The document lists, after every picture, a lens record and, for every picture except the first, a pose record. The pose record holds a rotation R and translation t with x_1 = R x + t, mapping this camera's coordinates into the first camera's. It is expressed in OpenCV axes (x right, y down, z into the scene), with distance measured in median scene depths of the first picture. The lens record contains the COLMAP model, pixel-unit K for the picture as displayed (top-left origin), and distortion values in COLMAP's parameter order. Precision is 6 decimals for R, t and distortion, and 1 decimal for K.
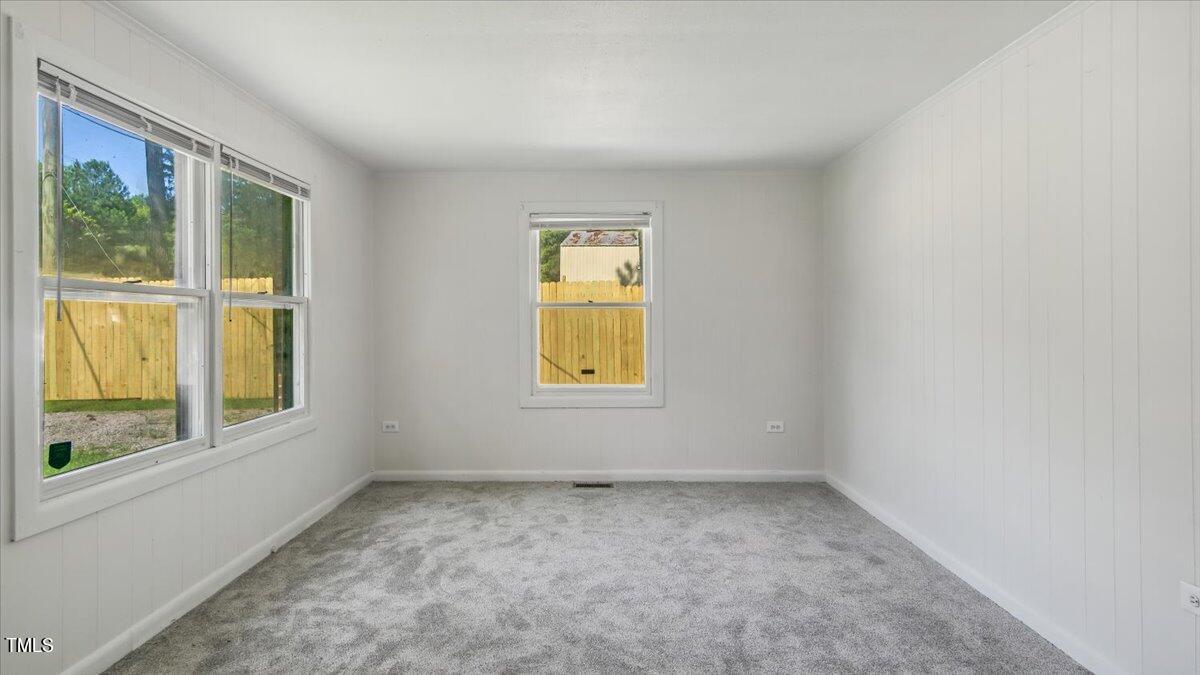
lens RADIAL K [[646.9, 0, 586.5], [0, 646.9, 320.3], [0, 0, 1]] dist [0.009396, -0.000384]
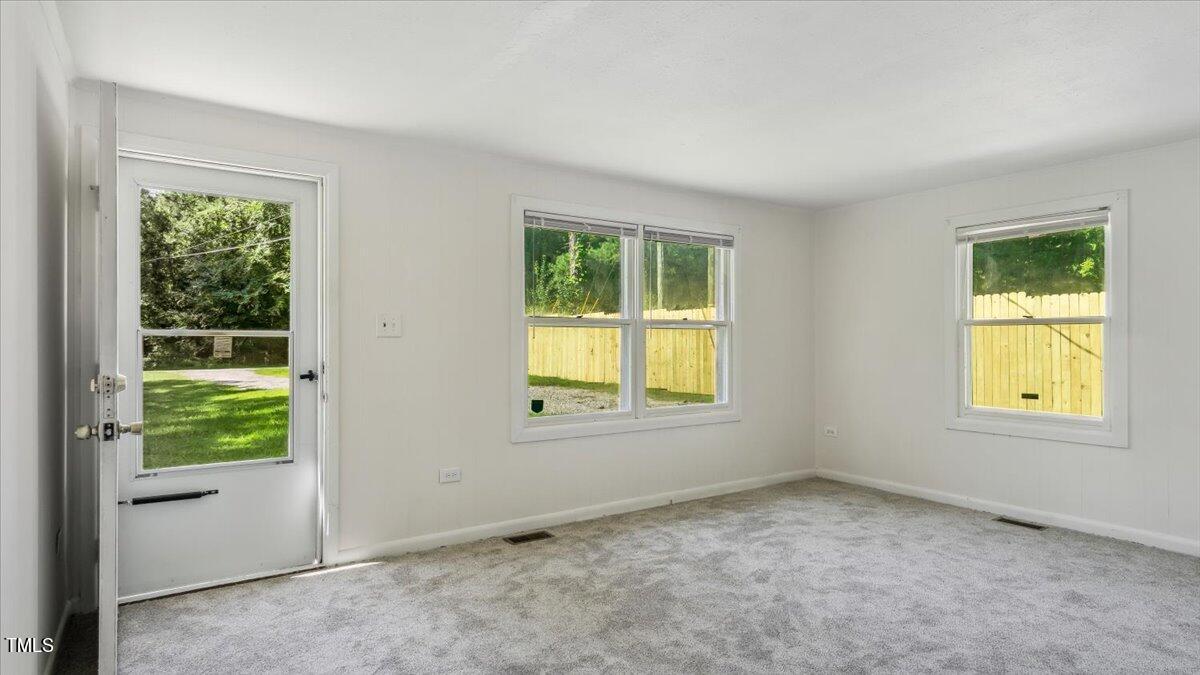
lens RADIAL K [[646.9, 0, 595.1], [0, 646.9, 334.5], [0, 0, 1]] dist [0.009396, -0.000384]
pose [[0.579673, -0.002516, -0.814845, 0.562631], [-0.001684, 0.999989, -0.004286, -0.001474], [0.814847, 0.003857, 0.579663, 0.001286]]
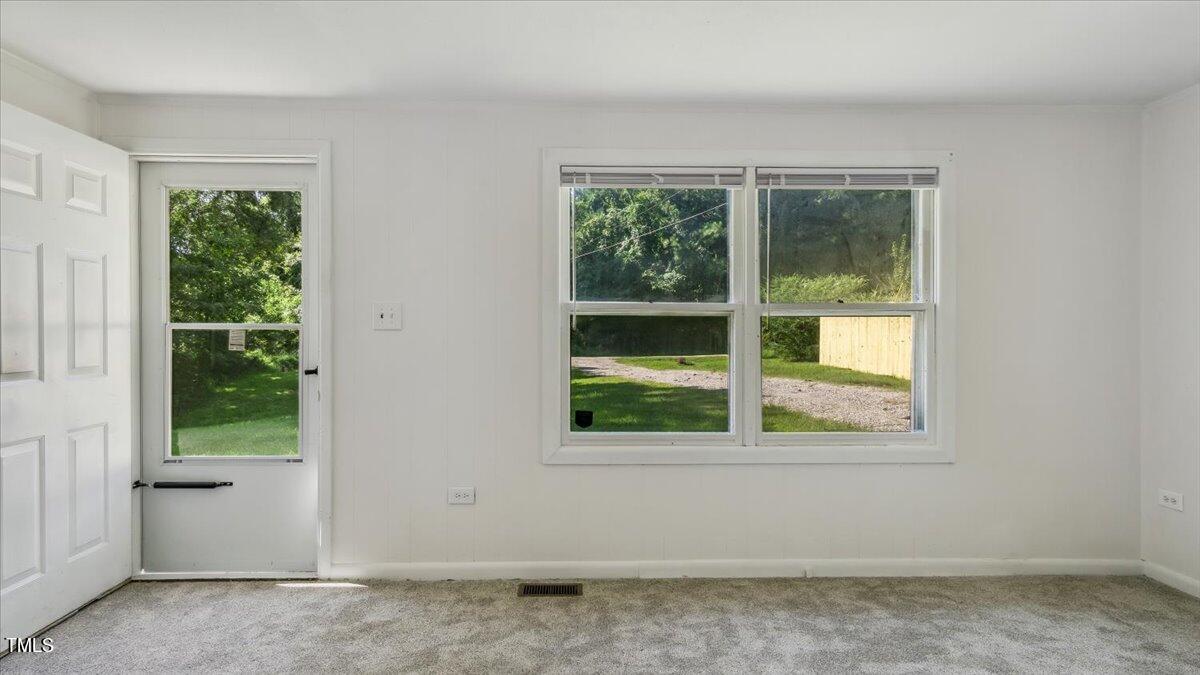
lens RADIAL K [[646.9, 0, 592.5], [0, 646.9, 332.2], [0, 0, 1]] dist [0.009396, -0.000384]
pose [[0.045326, 0.004809, -0.998961, 0.441578], [0.000479, 0.999988, 0.004835, -0.002314], [0.998972, -0.000698, 0.045323, 0.598772]]
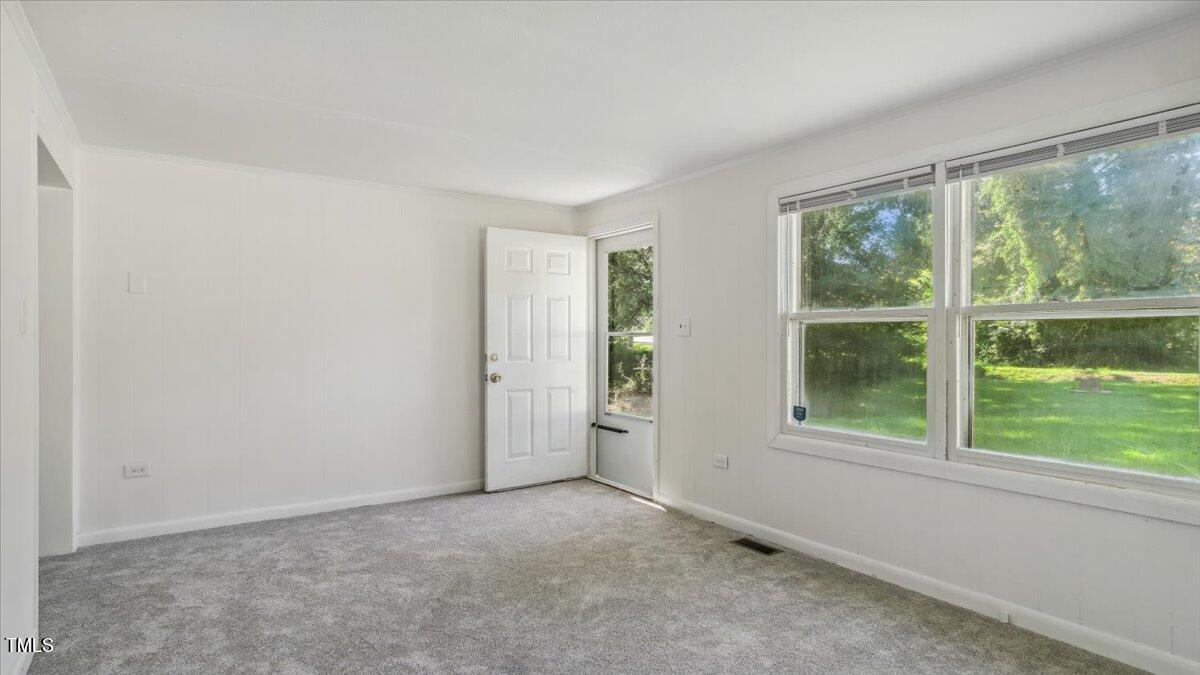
lens RADIAL K [[641.0, 0, 599.1], [0, 641.0, 333.4], [0, 0, 1]] dist [0.005985, 0.001004]
pose [[-0.817159, -0.003855, -0.576399, 0.397222], [0.000024, 0.999977, -0.006722, 0.002061], [0.576412, -0.005507, -0.817141, 1.325374]]
